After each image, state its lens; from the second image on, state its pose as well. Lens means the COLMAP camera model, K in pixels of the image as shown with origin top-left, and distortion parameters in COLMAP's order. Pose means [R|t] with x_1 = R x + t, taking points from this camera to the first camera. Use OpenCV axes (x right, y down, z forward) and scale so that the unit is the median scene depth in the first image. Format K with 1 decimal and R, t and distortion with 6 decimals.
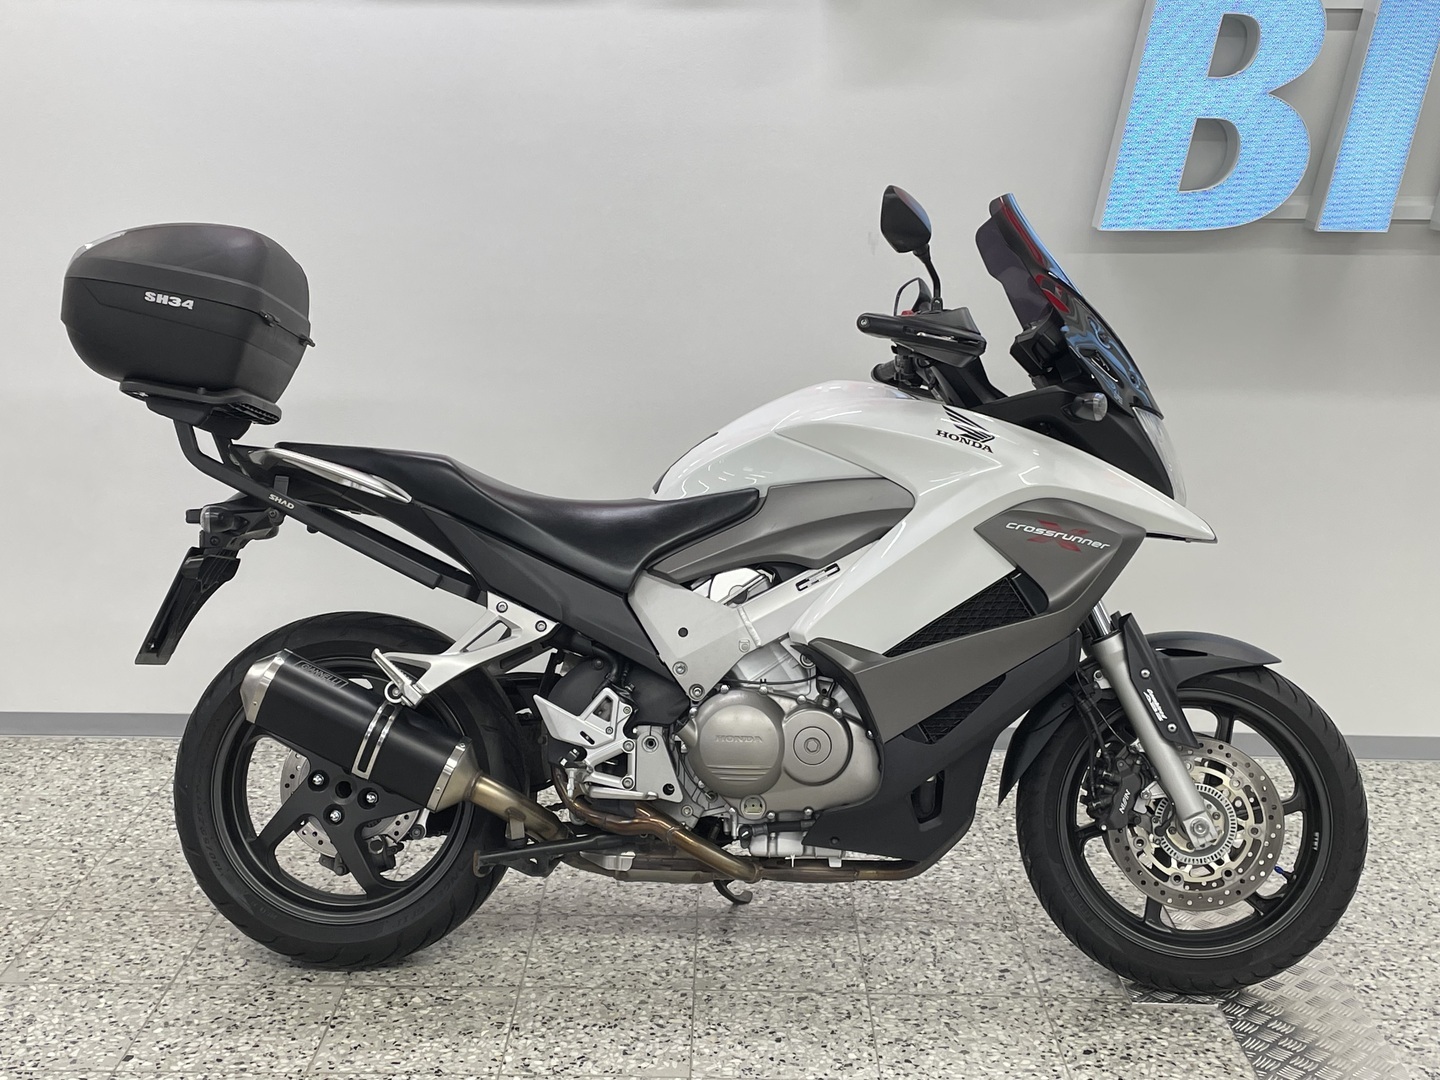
lens RADIAL K [[1887.0, 0, 725.0], [0, 1887.0, 521.6], [0, 0, 1]] dist [0.106815, -0.111703]
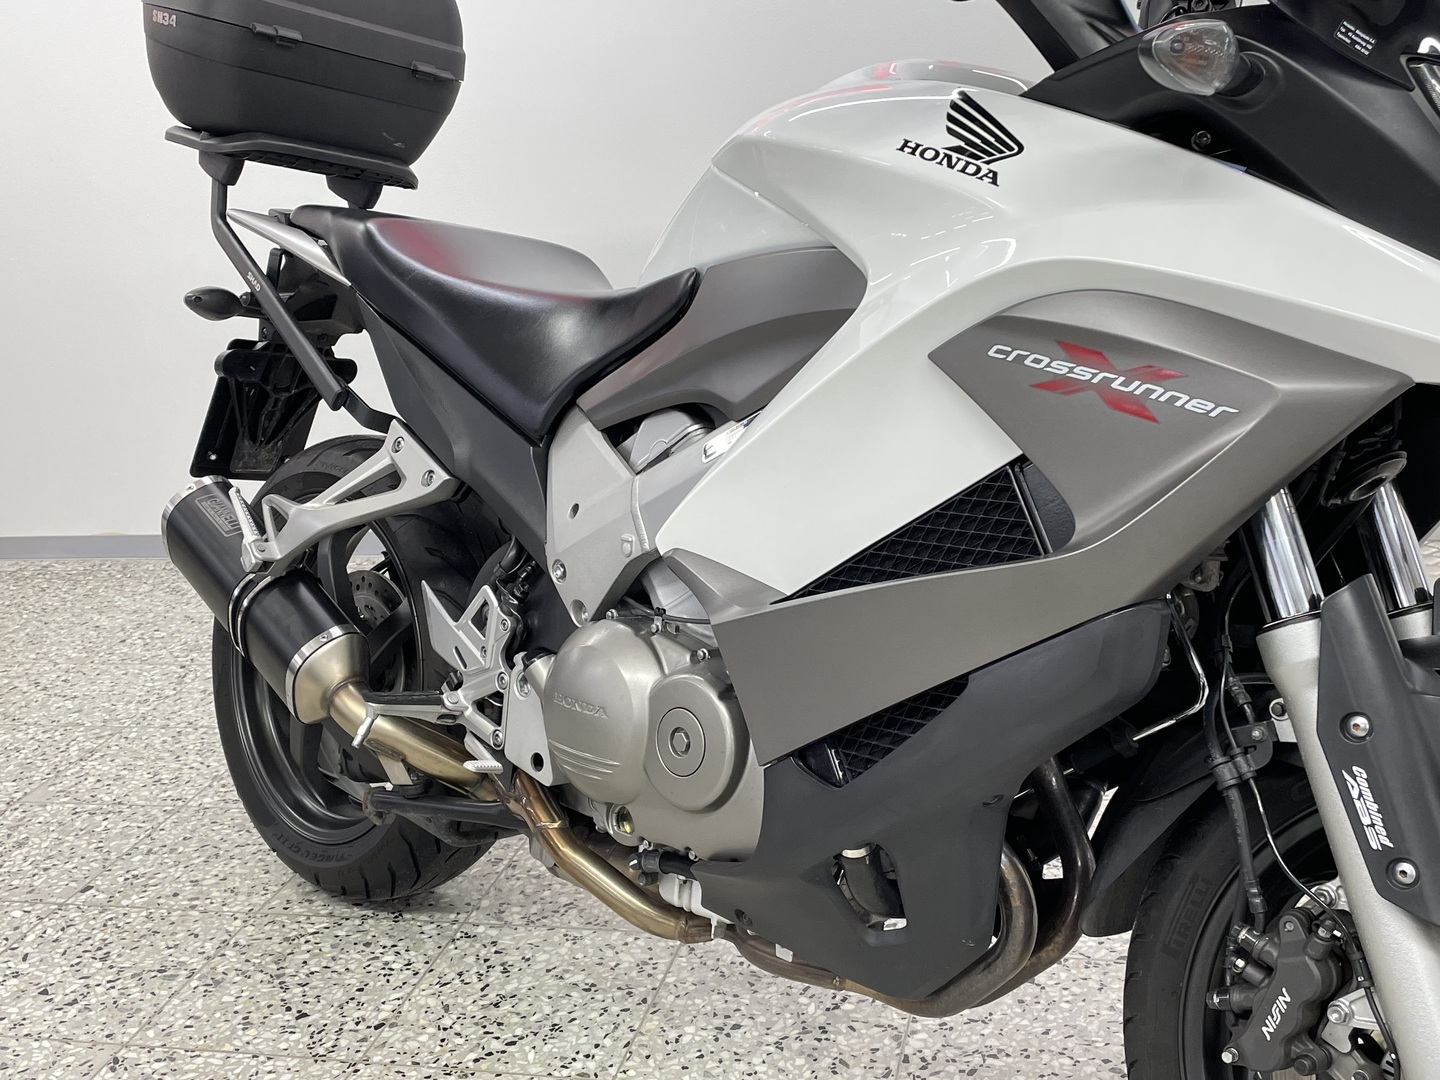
lens RADIAL K [[1614.3, 0, 710.3], [0, 1614.3, 537.1], [0, 0, 1]] dist [0.106264, -0.144734]
pose [[0.731612, 0.118520, -0.671340, 0.351884], [-0.040443, 0.990583, 0.130805, -0.001718], [0.680521, -0.068547, 0.729515, 0.653782]]
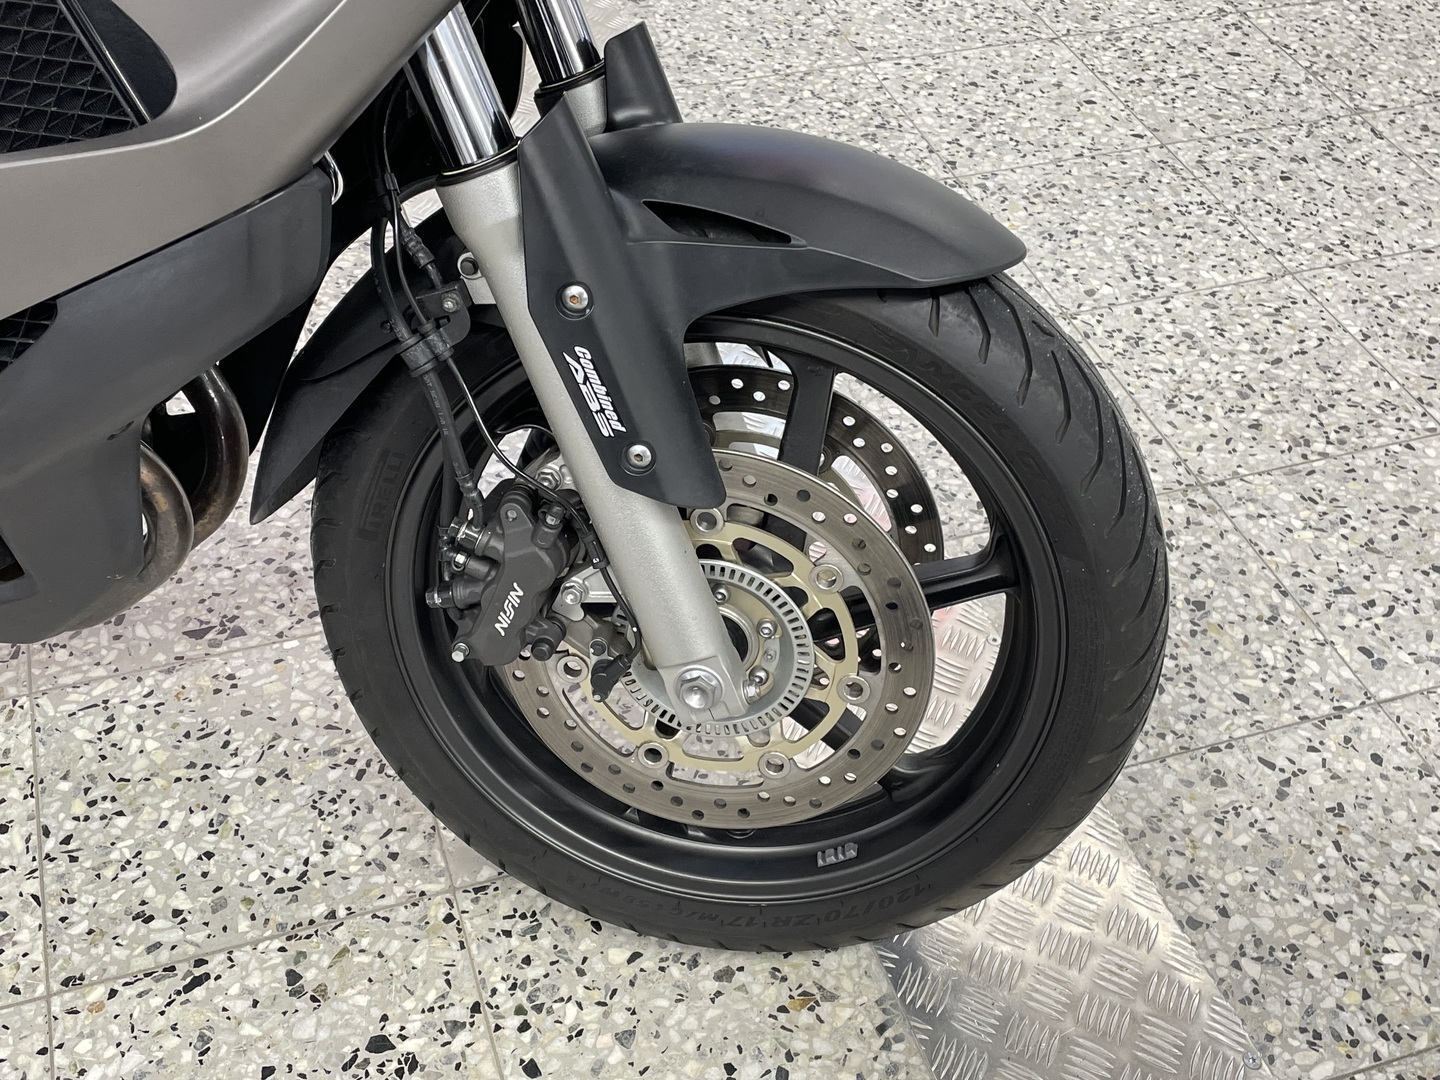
lens RADIAL K [[1614.3, 0, 710.3], [0, 1614.3, 537.1], [0, 0, 1]] dist [0.106264, -0.144734]
pose [[0.985782, 0.140916, -0.091523, 0.278387], [-0.068895, 0.835766, 0.544747, -0.041873], [0.153255, -0.530696, 0.833591, 0.745918]]
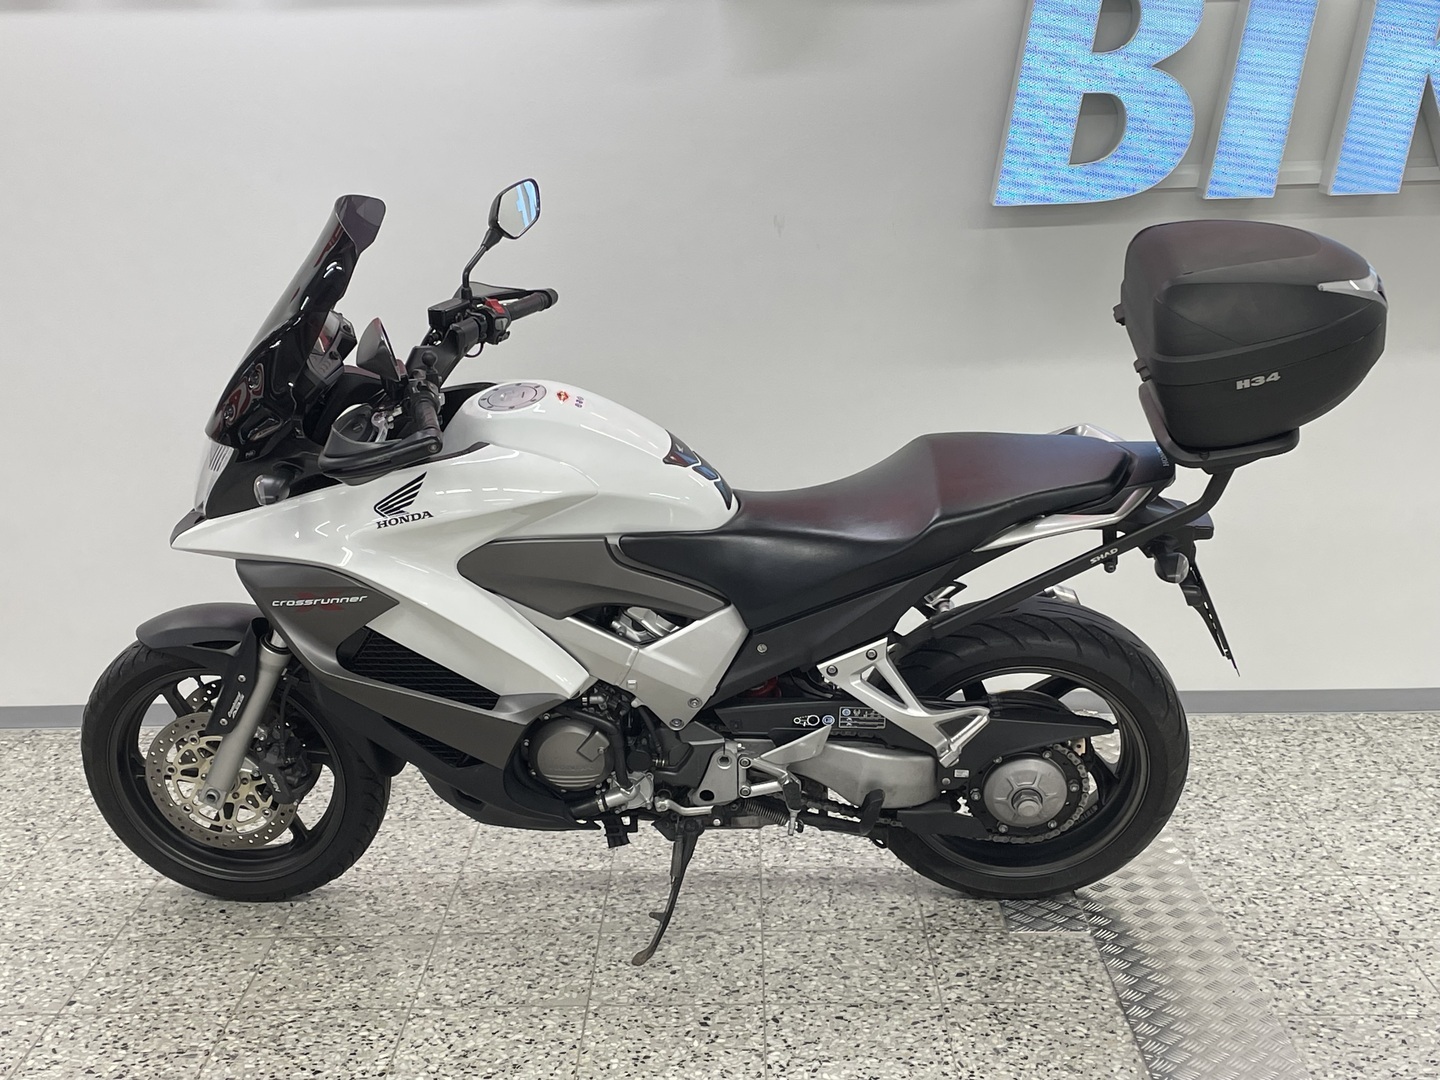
lens RADIAL K [[1973.4, 0, 703.4], [0, 1973.4, 549.9], [0, 0, 1]] dist [0.098812, -0.102407]
pose [[0.871620, 0.080825, -0.483474, 0.479510], [-0.068808, 0.996721, 0.042577, -0.054231], [0.485329, -0.003844, 0.874323, 0.212309]]
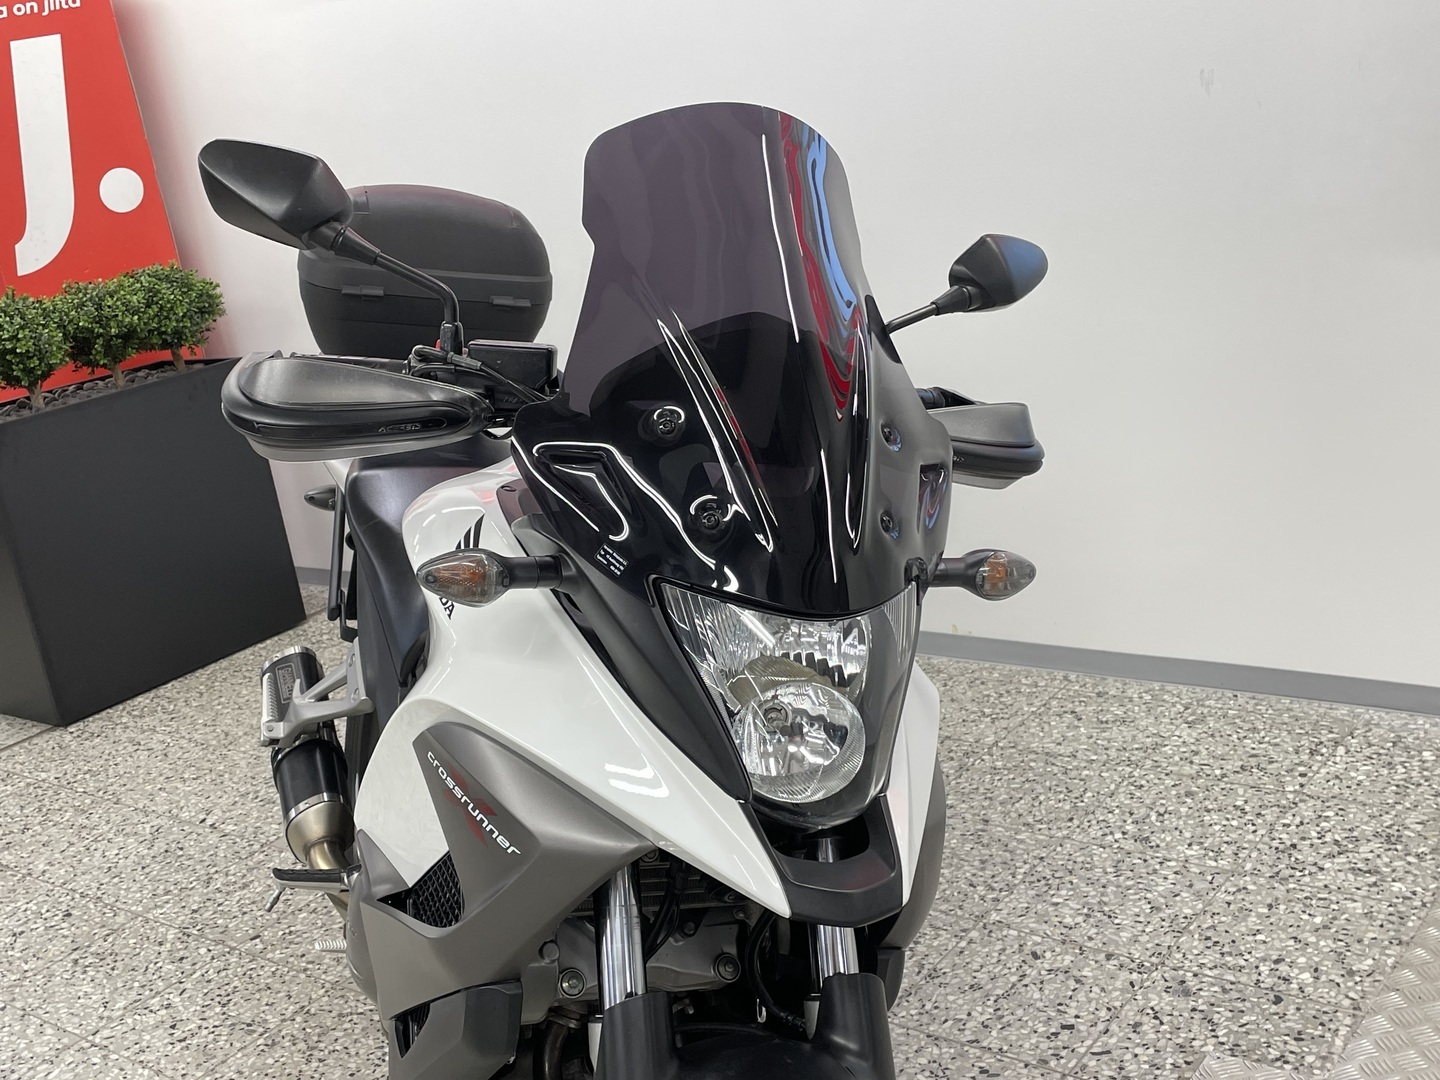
lens RADIAL K [[1614.3, 0, 710.3], [0, 1614.3, 537.1], [0, 0, 1]] dist [0.106264, -0.144734]
pose [[0.392239, 0.183585, -0.901357, 0.582245], [-0.025726, 0.981688, 0.188752, -0.148263], [0.919503, -0.050848, 0.389780, 0.868151]]
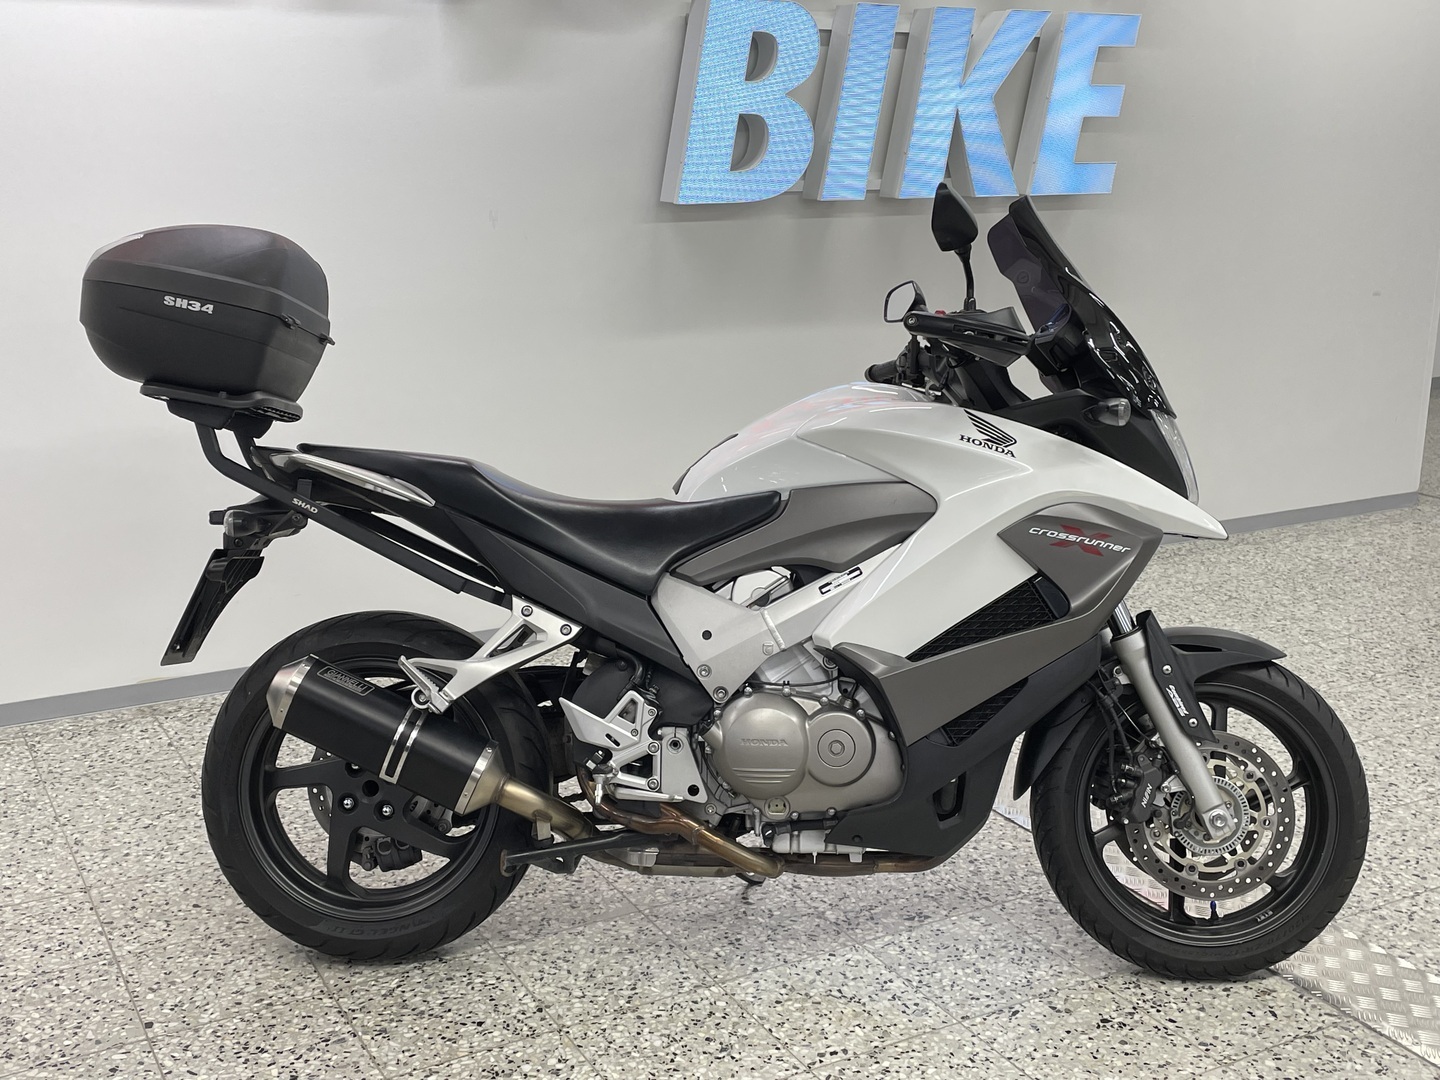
lens RADIAL K [[1612.6, 0, 716.3], [0, 1612.6, 520.3], [0, 0, 1]] dist [0.105113, -0.131285]
pose [[0.999715, -0.003988, 0.023531, -0.037103], [0.002989, 0.999099, 0.042339, -0.039100], [-0.023679, -0.042256, 0.998826, 0.139603]]
